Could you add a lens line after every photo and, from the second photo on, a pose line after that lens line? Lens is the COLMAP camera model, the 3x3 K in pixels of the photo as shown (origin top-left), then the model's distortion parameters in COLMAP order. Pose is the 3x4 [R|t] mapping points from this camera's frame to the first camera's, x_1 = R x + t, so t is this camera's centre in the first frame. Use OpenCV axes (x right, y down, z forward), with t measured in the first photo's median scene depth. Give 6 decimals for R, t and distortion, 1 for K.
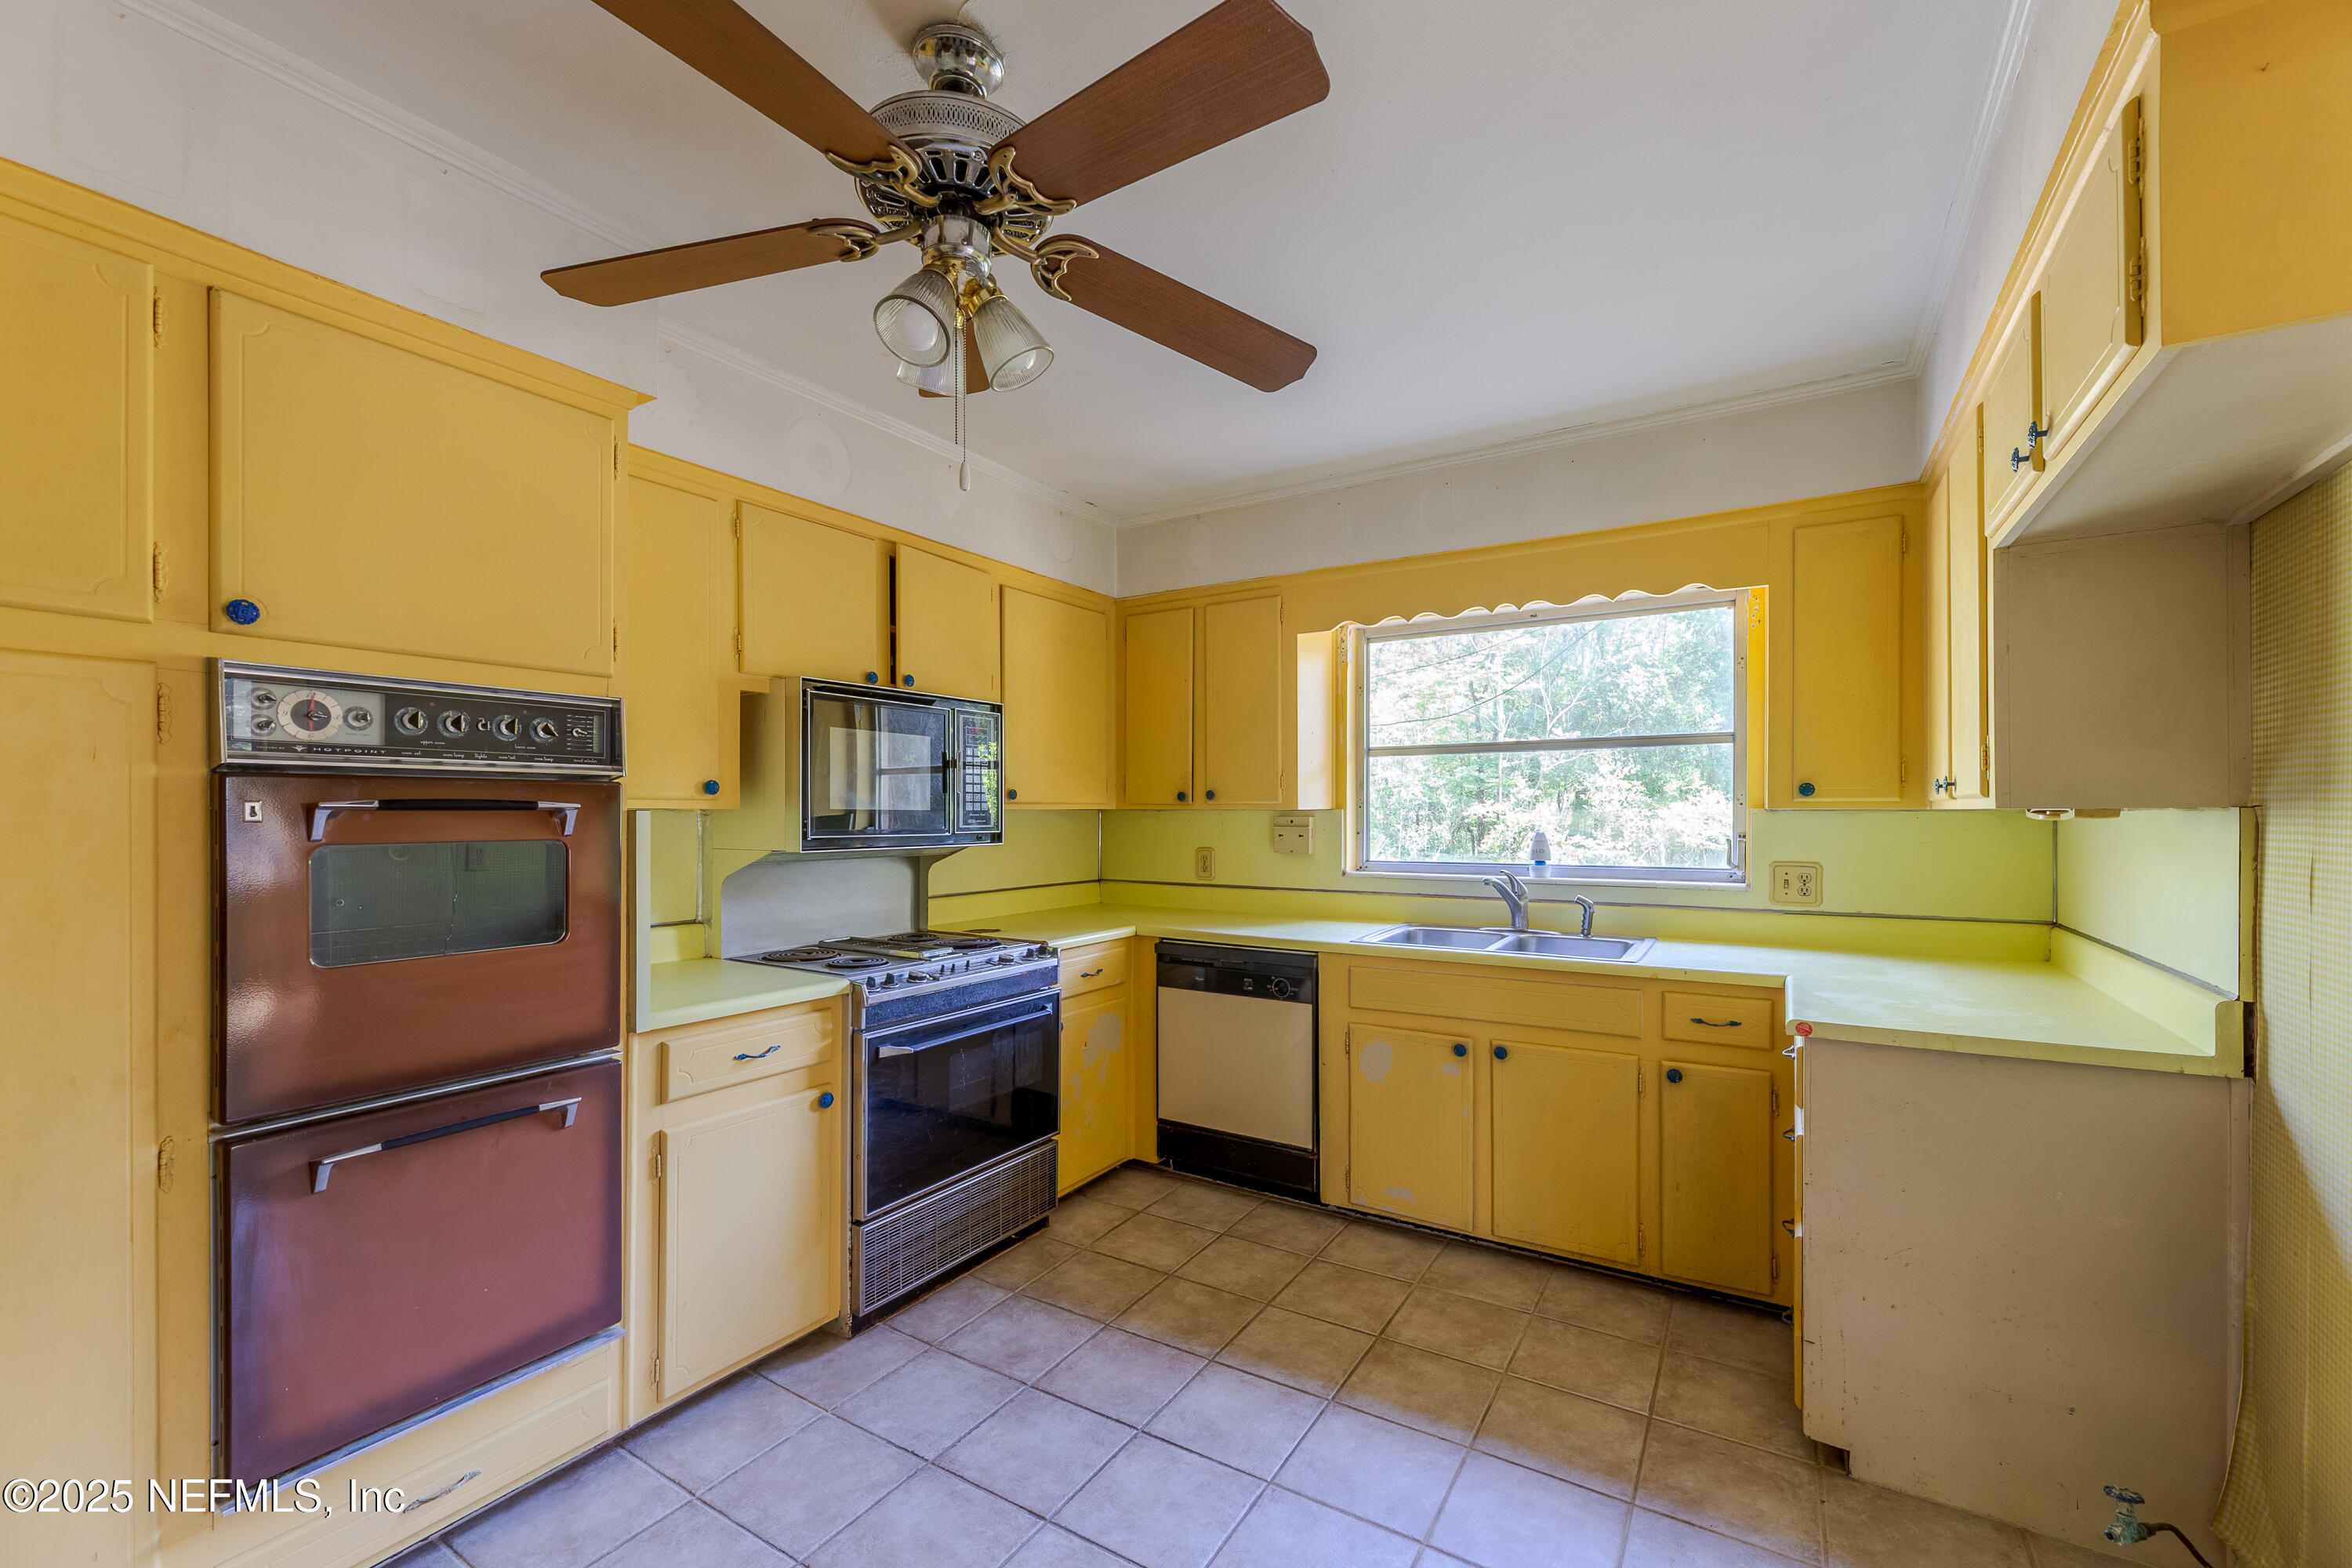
lens RADIAL K [[961.2, 0, 1182.7], [0, 961.2, 818.9], [0, 0, 1]] dist [-0.000889, 0.000018]
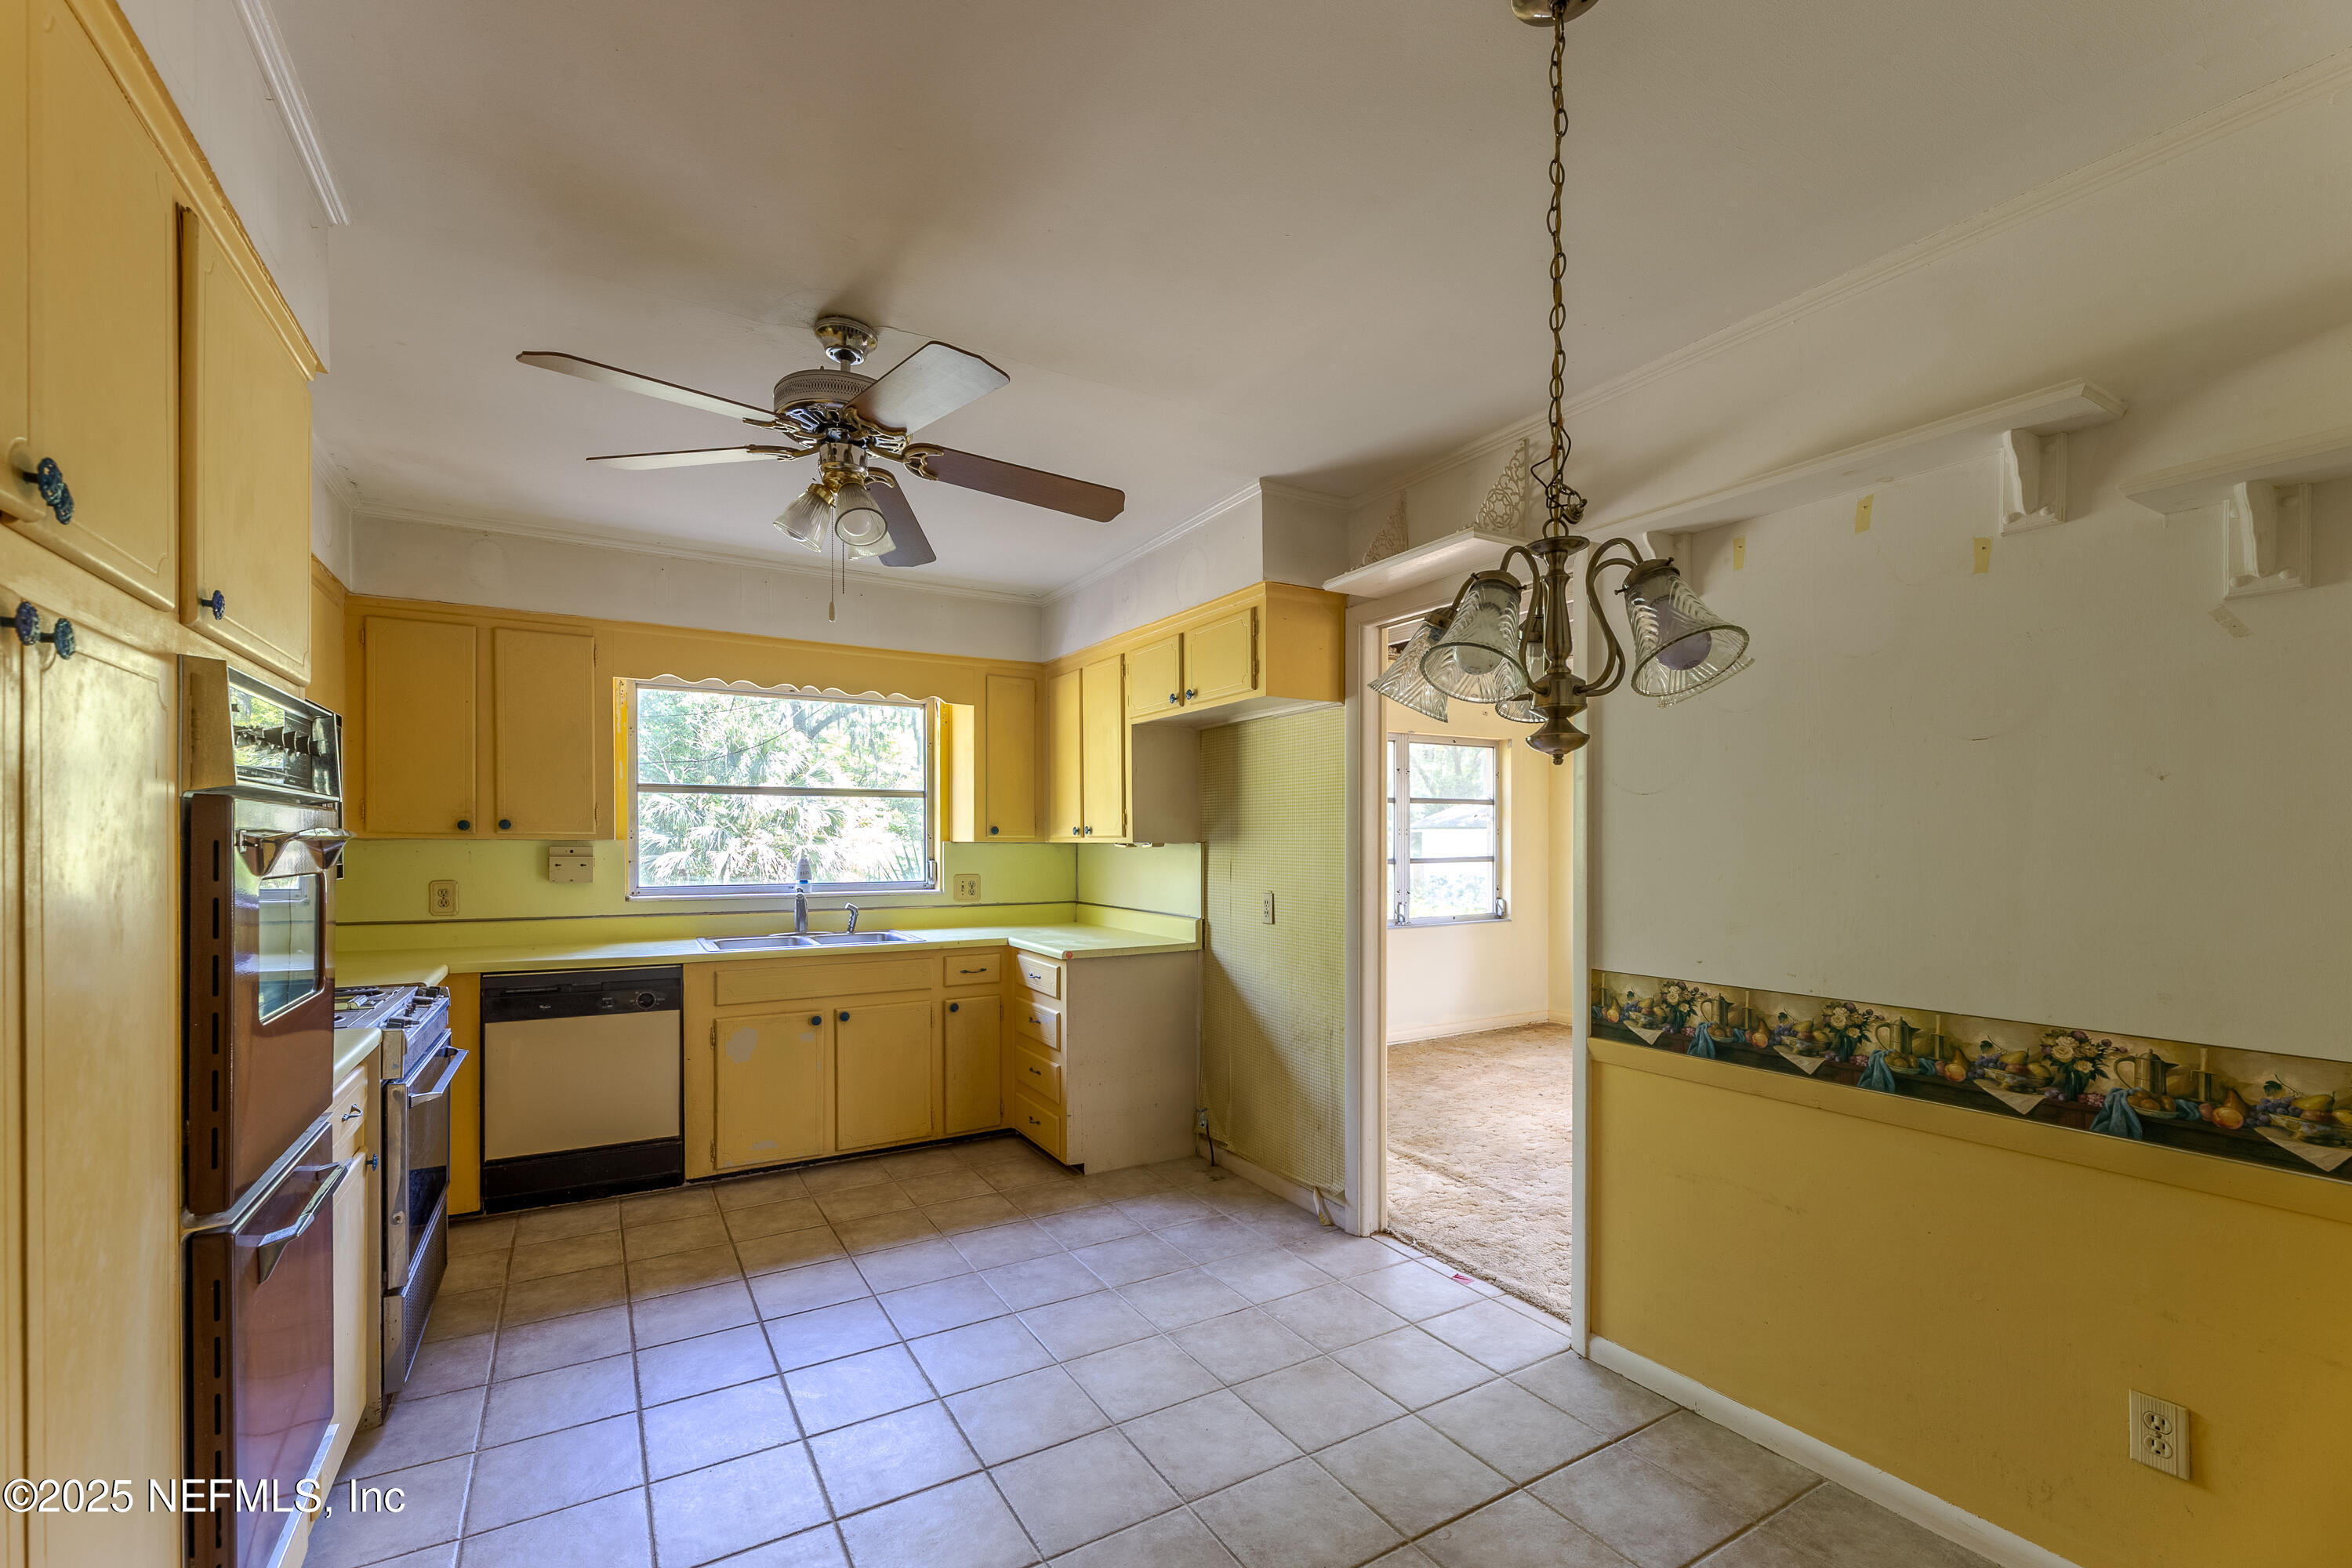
lens RADIAL K [[985.0, 0, 1159.8], [0, 985.0, 850.7], [0, 0, 1]] dist [0.001534, 0.000172]
pose [[0.468770, -0.003578, 0.883313, -0.712125], [0.002115, 0.999993, 0.002928, 0.000431], [-0.883318, 0.000496, 0.468775, -0.069730]]
